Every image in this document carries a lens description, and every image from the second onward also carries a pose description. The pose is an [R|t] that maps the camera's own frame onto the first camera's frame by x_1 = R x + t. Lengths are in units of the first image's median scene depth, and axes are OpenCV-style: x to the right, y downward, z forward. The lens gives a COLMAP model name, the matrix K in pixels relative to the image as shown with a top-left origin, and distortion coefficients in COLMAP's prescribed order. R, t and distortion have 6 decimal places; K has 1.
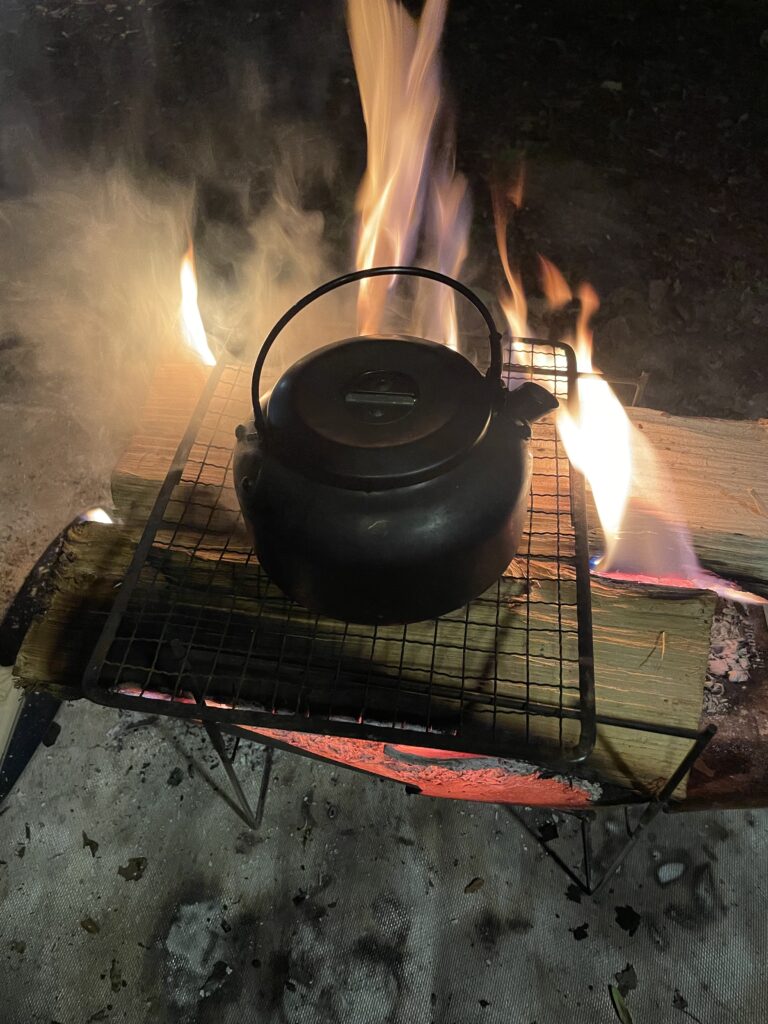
lens RADIAL K [[800.6, 0, 384.0], [0, 800.6, 512.0], [0, 0, 1]] dist [0.078776, -0.123637]
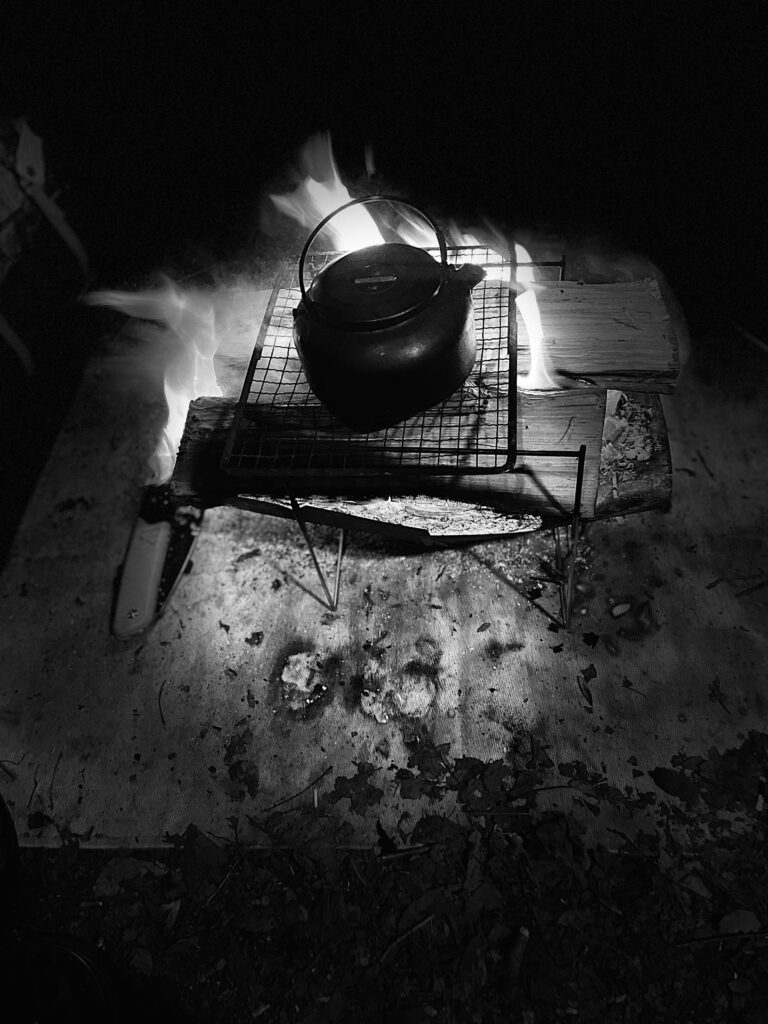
lens RADIAL K [[704.7, 0, 381.5], [0, 704.7, 475.4], [0, 0, 1]] dist [0.072249, -0.000283]
pose [[0.993038, -0.095730, -0.068639, 0.042381], [0.098270, 0.994557, 0.034626, 0.126366], [0.064951, -0.041130, 0.997040, -0.287278]]
